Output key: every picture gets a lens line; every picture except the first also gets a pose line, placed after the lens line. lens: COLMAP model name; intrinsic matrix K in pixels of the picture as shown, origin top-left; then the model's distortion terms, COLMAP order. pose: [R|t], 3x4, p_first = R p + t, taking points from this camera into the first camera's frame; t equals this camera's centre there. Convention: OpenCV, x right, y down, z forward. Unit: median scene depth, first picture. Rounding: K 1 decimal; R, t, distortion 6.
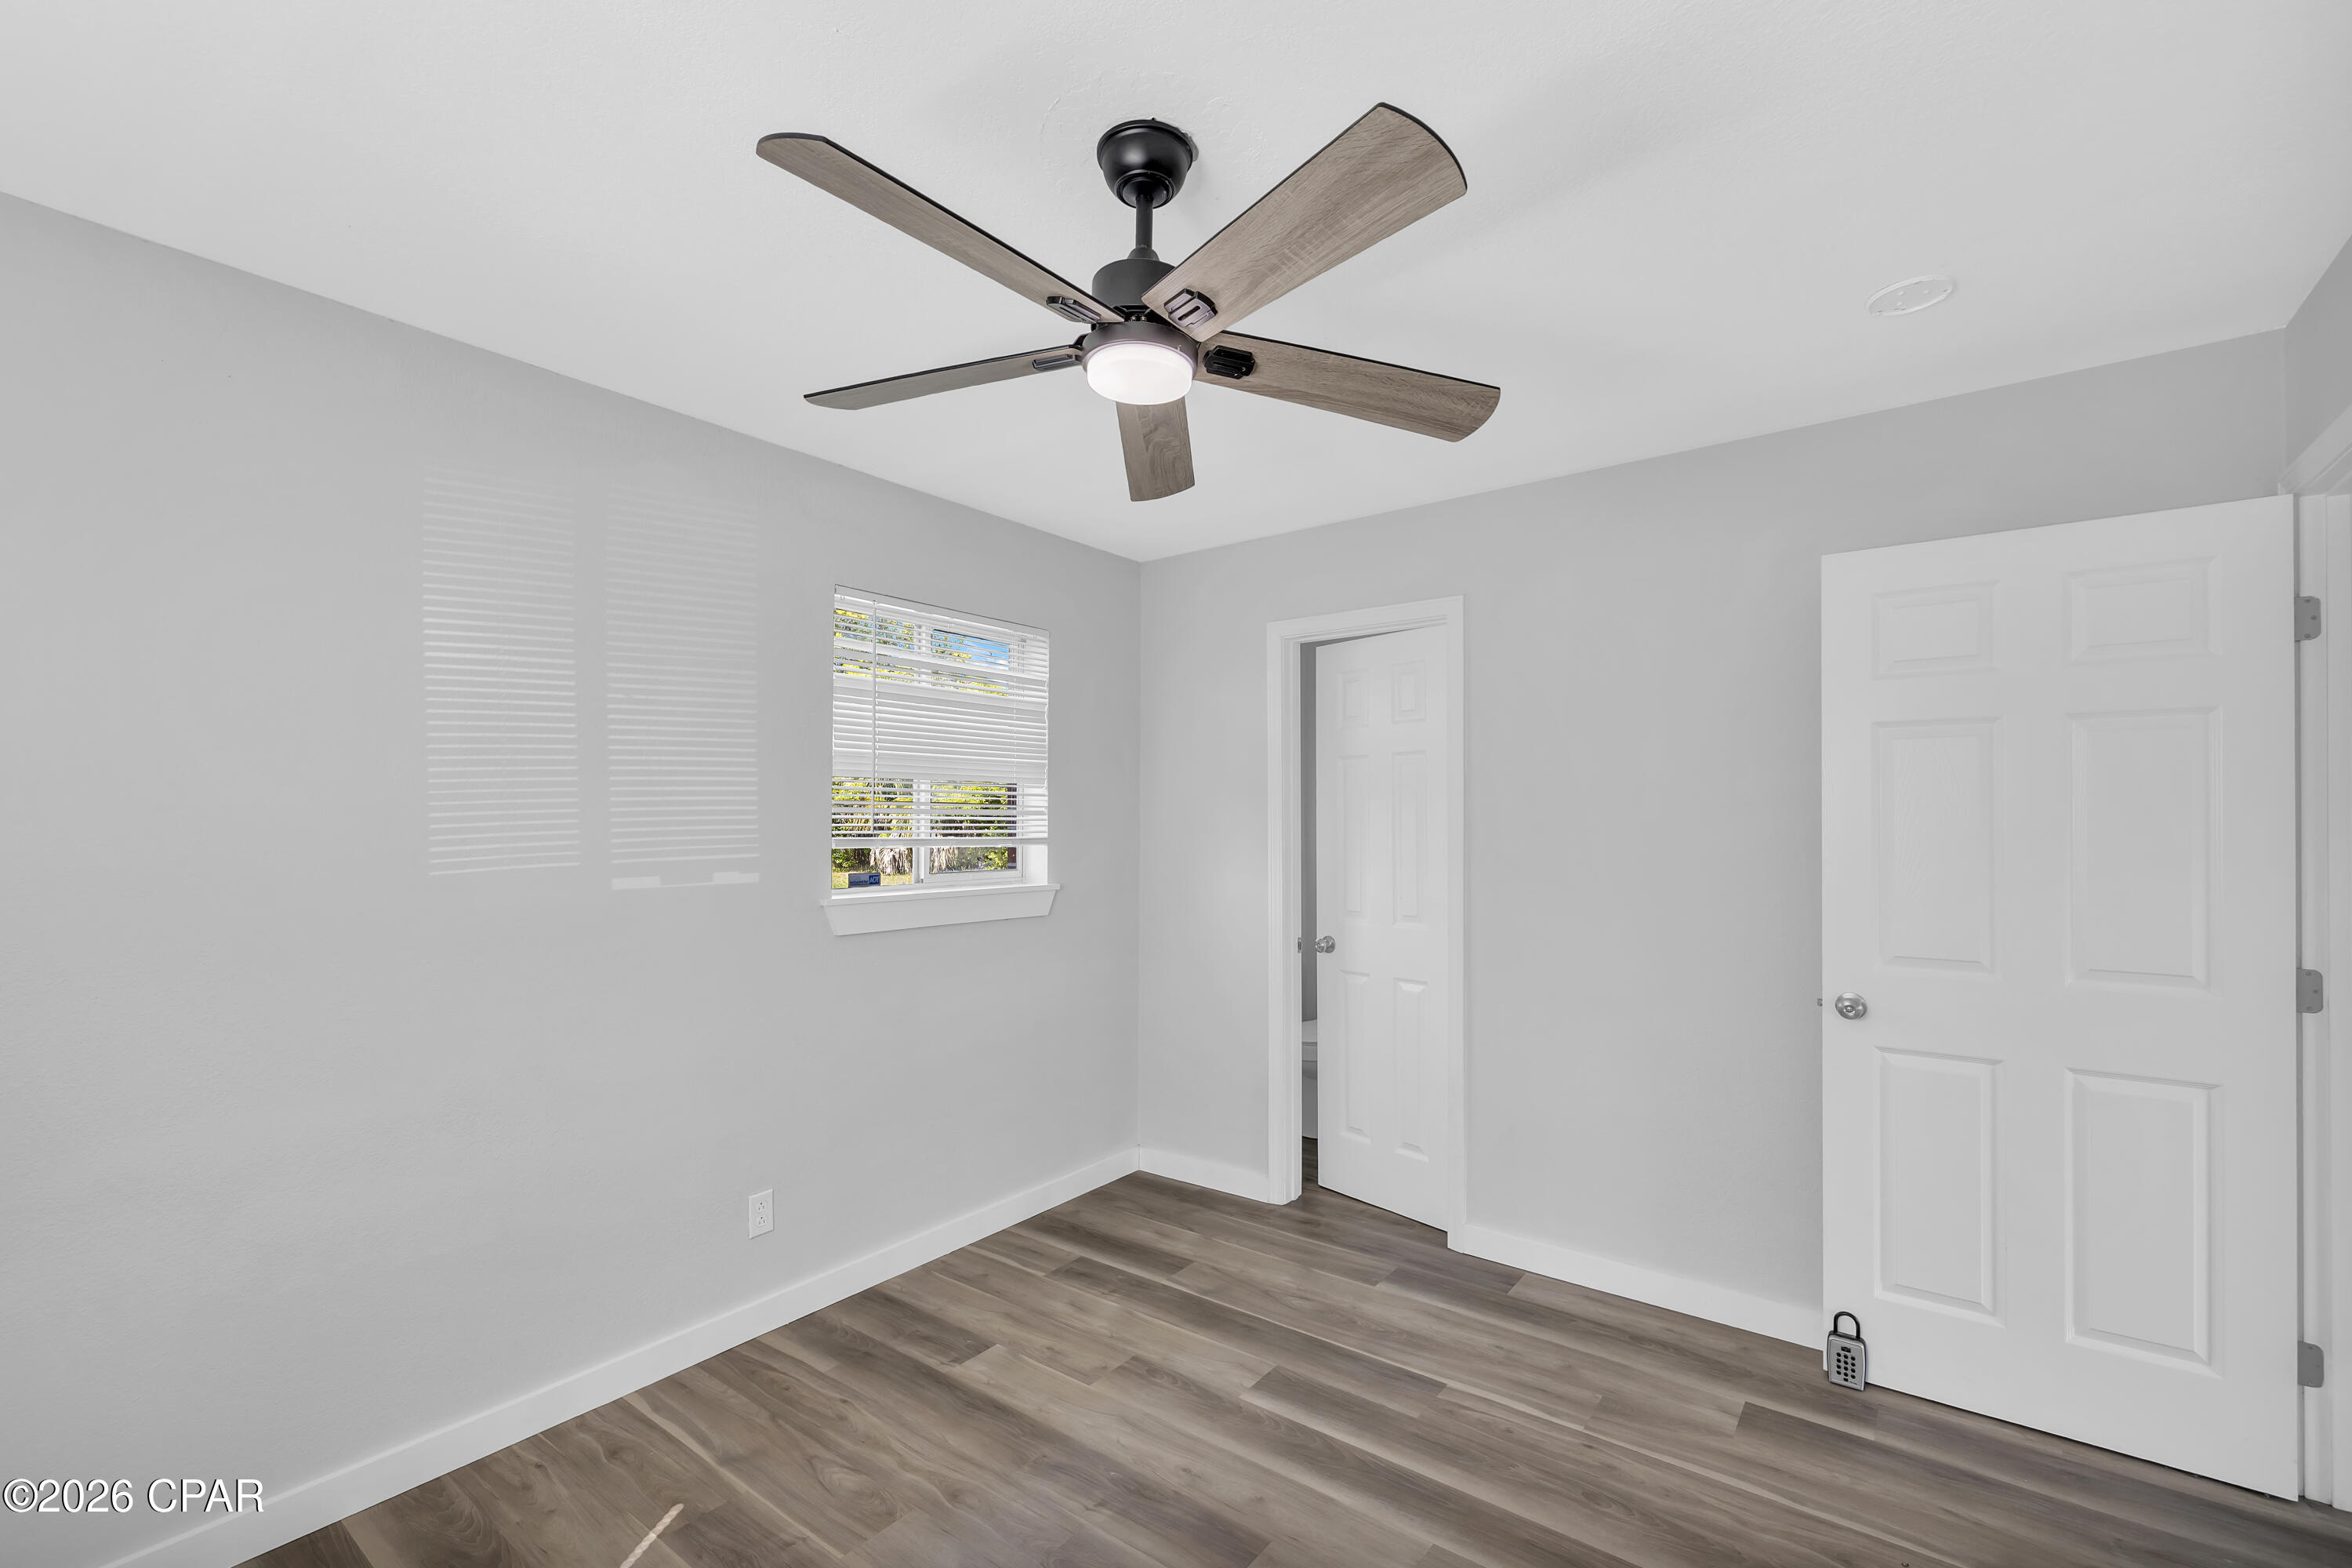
lens RADIAL K [[1008.9, 0, 1184.7], [0, 1008.9, 790.7], [0, 0, 1]] dist [-0.001544, -0.000085]
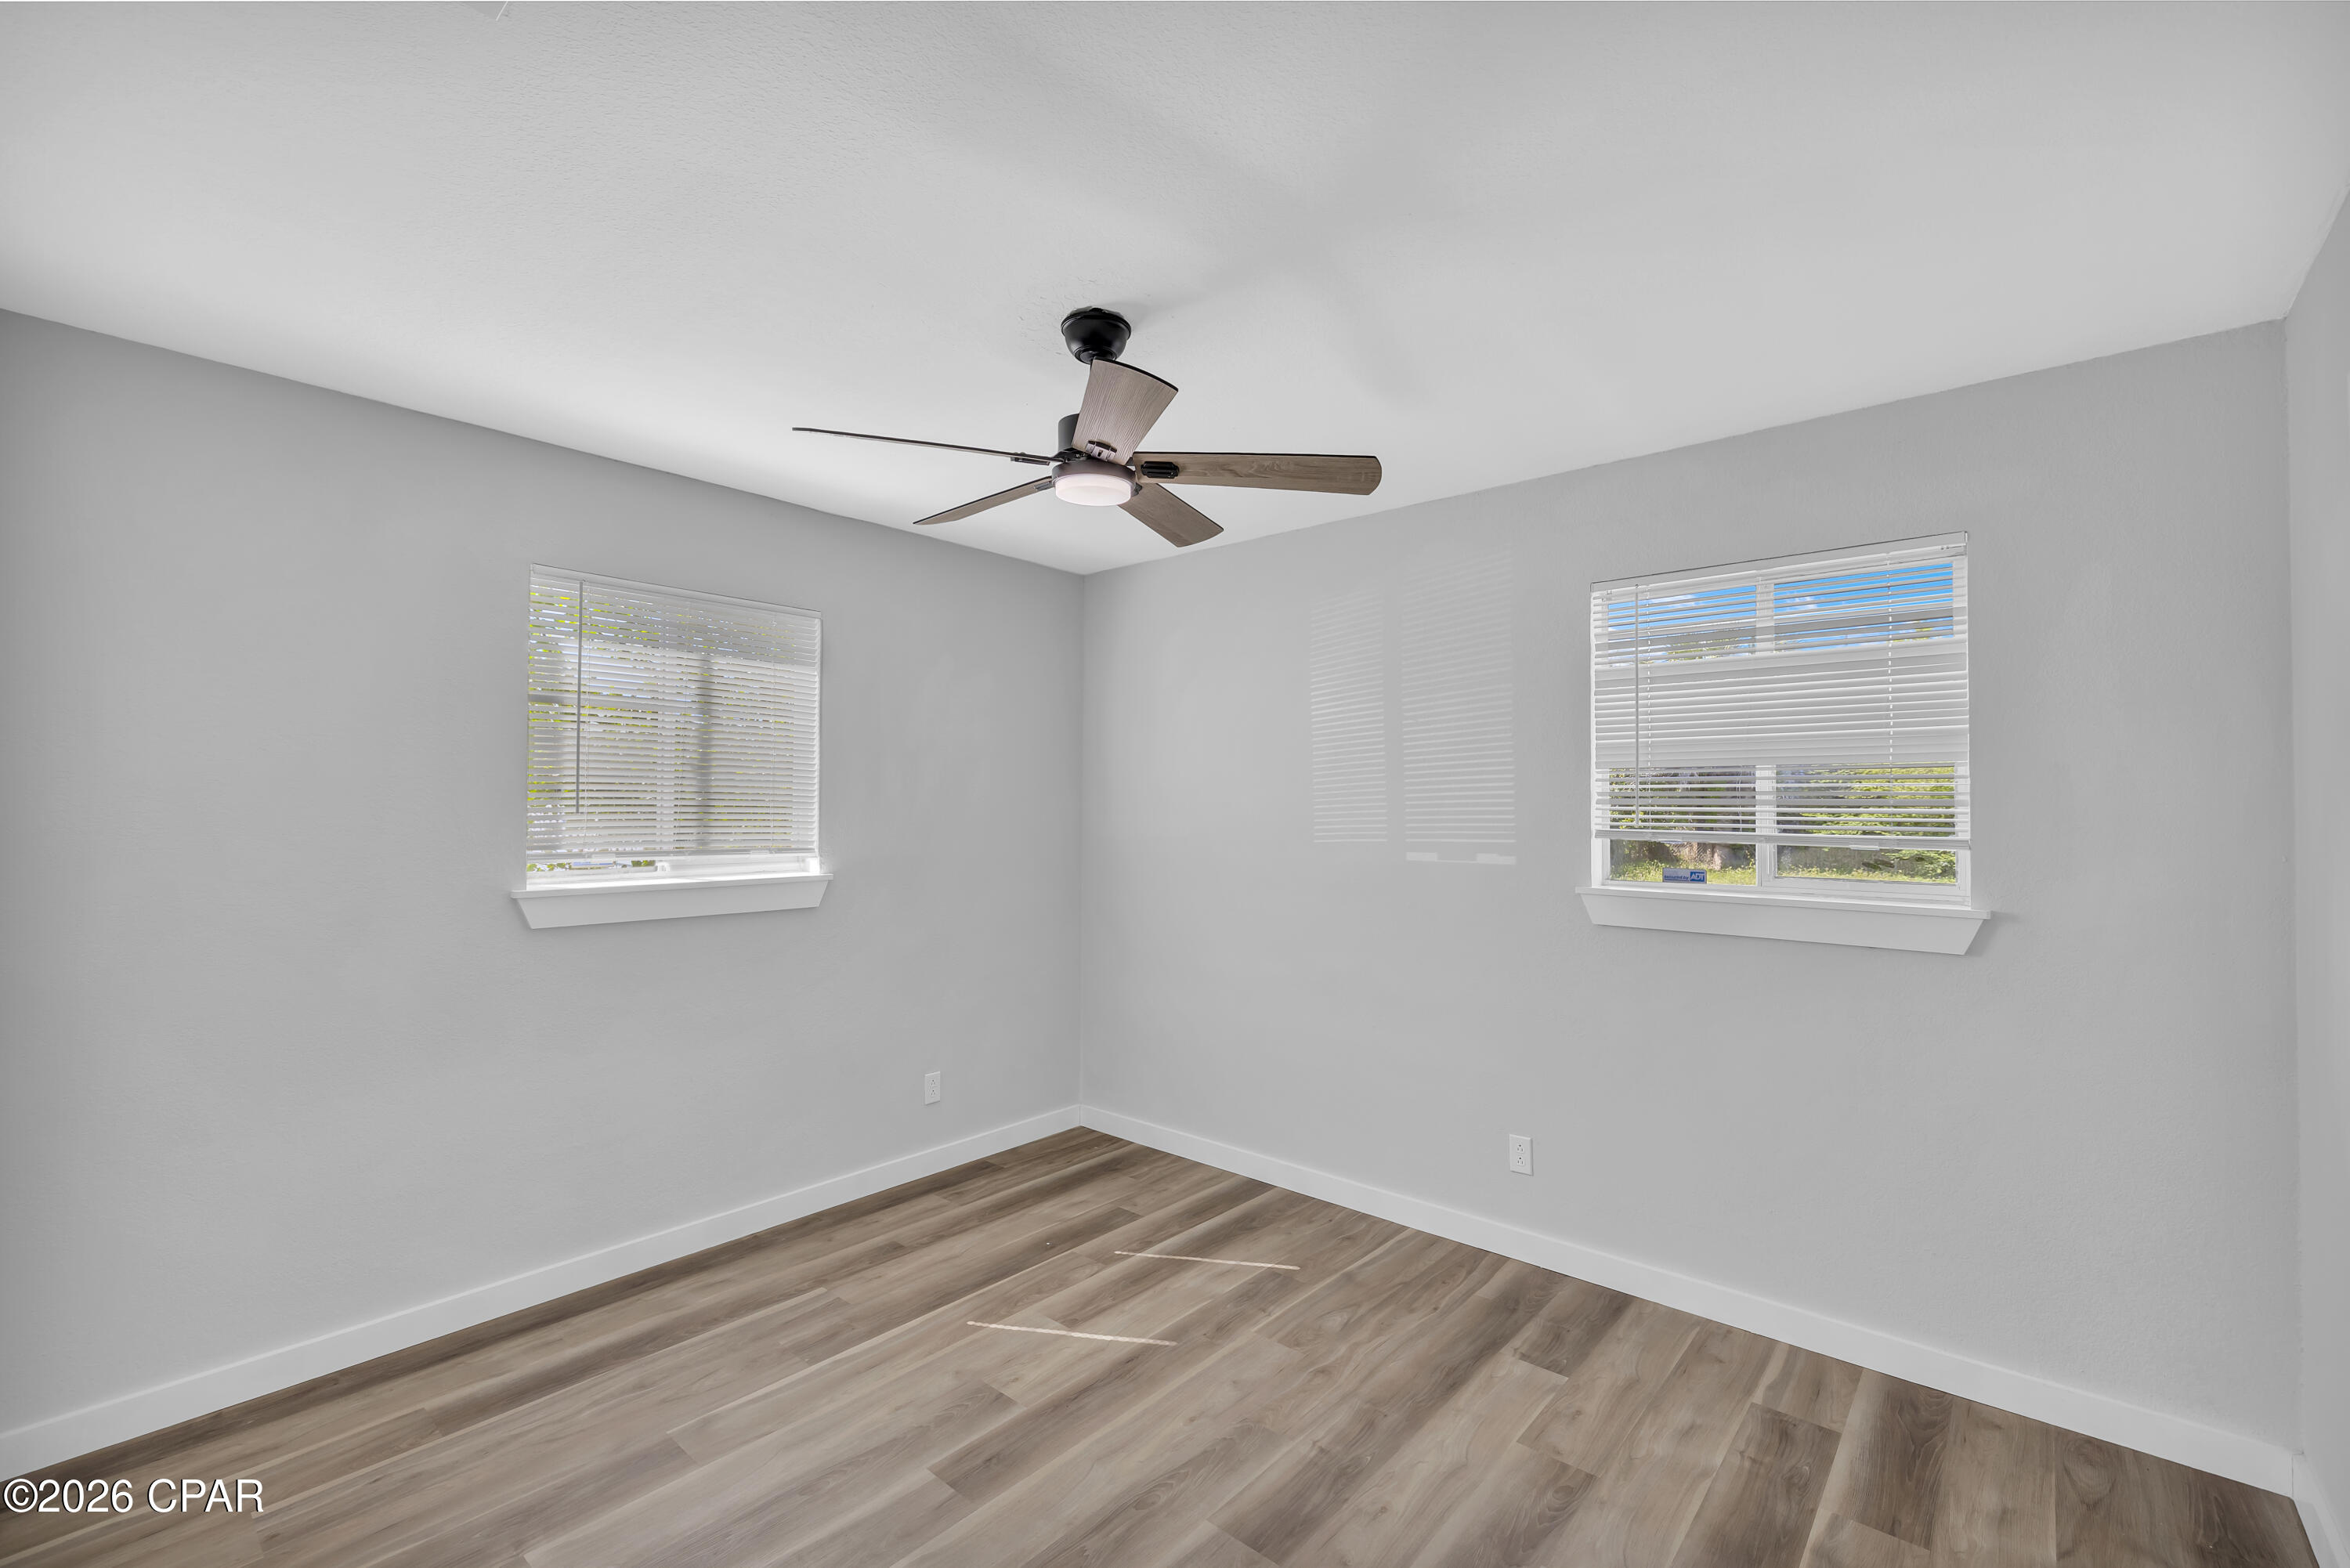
lens RADIAL K [[1008.0, 0, 1186.4], [0, 1008.0, 771.3], [0, 0, 1]] dist [-0.001544, -0.000085]
pose [[-0.078182, -0.040240, -0.996127, 0.769350], [0.021371, 0.998888, -0.042029, 0.024450], [0.996710, -0.024574, -0.077235, 0.722873]]
